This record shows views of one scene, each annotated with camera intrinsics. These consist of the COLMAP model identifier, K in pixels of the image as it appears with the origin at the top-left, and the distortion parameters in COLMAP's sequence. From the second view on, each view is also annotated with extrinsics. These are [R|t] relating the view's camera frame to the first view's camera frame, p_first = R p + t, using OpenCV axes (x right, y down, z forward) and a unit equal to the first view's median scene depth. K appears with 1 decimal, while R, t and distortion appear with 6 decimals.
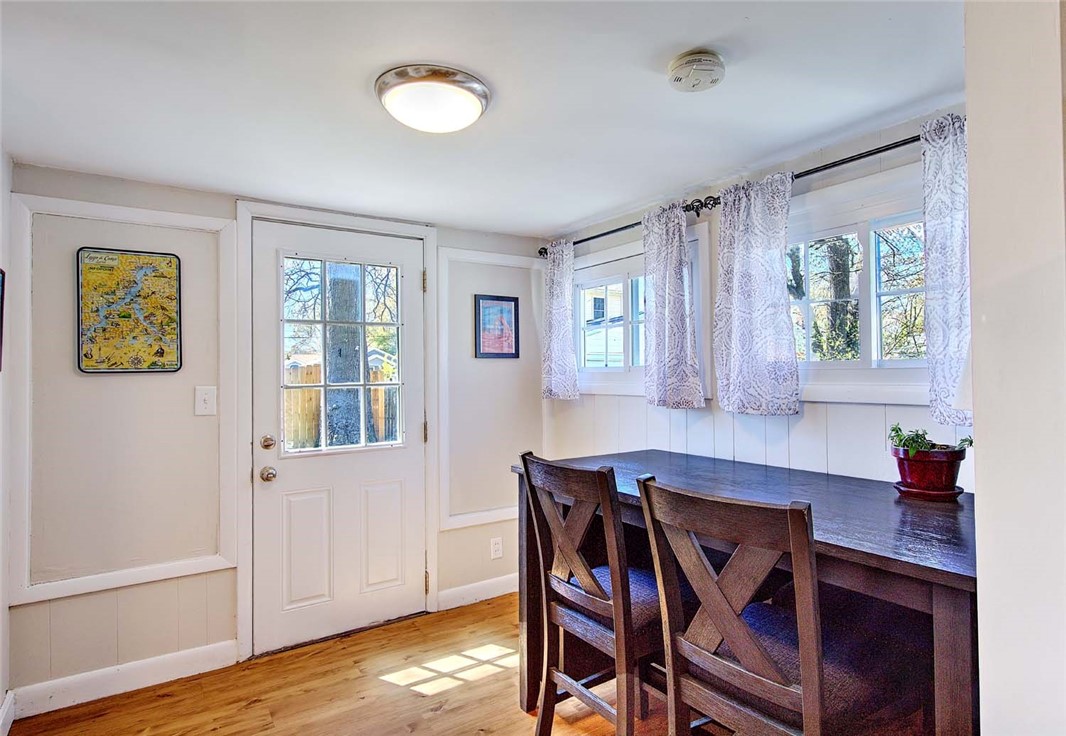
lens RADIAL K [[584.1, 0, 539.9], [0, 584.1, 359.1], [0, 0, 1]] dist [0.013536, -0.001340]
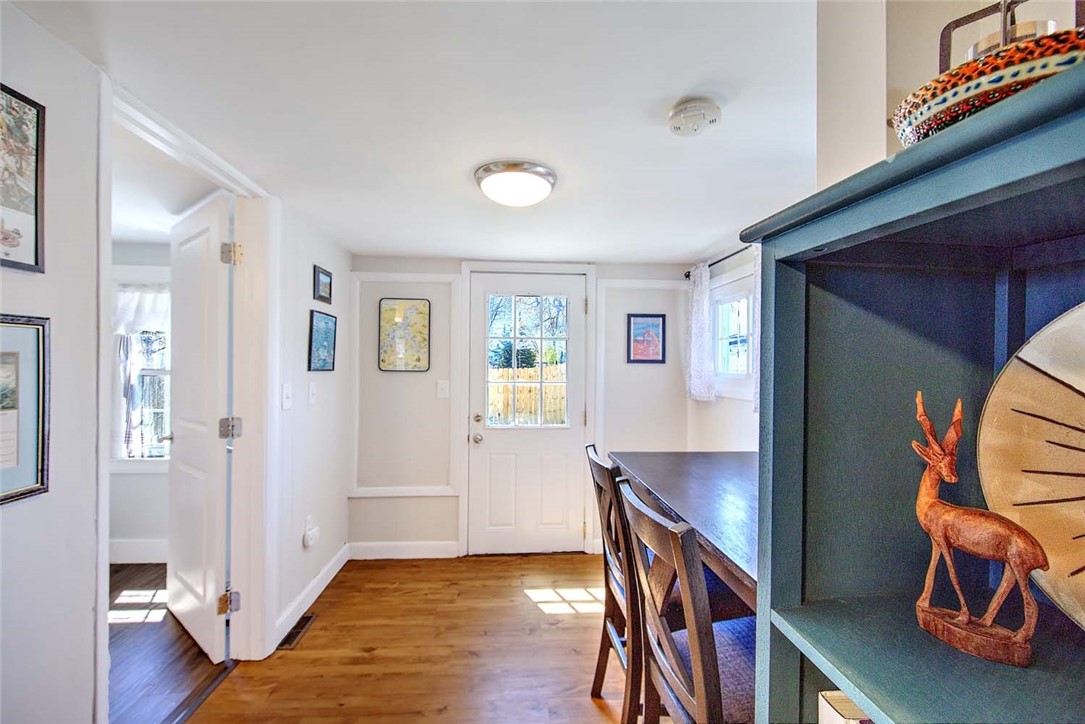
lens RADIAL K [[446.0, 0, 540.5], [0, 446.0, 359.2], [0, 0, 1]] dist [0.012757, -0.000027]
pose [[0.868790, 0.010979, -0.495058, 0.259934], [-0.006003, 0.999914, 0.011641, -0.026319], [0.495144, -0.007141, 0.868782, 0.073430]]
